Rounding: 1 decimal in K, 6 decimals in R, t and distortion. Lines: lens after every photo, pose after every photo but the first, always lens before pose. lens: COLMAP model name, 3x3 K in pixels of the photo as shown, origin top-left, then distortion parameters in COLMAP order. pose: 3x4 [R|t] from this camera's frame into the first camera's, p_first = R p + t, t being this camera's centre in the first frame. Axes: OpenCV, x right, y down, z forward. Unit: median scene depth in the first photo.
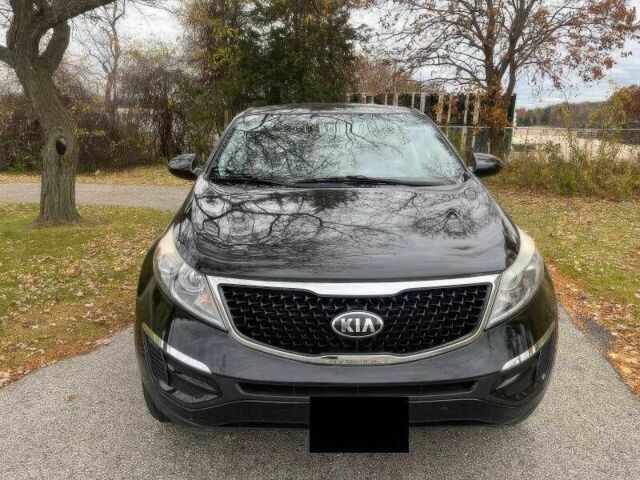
lens RADIAL K [[504.7, 0, 320.0], [0, 504.7, 240.0], [0, 0, 1]] dist [-0.002750, -0.068933]
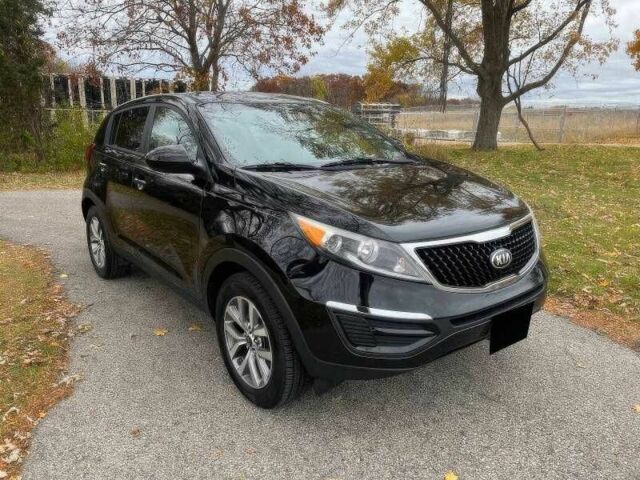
lens RADIAL K [[504.7, 0, 320.0], [0, 504.7, 240.0], [0, 0, 1]] dist [-0.002750, -0.068933]
pose [[0.754644, -0.144234, 0.640086, -1.136953], [0.124631, 0.989289, 0.075985, -0.054740], [-0.644189, 0.022433, 0.764537, 0.207926]]
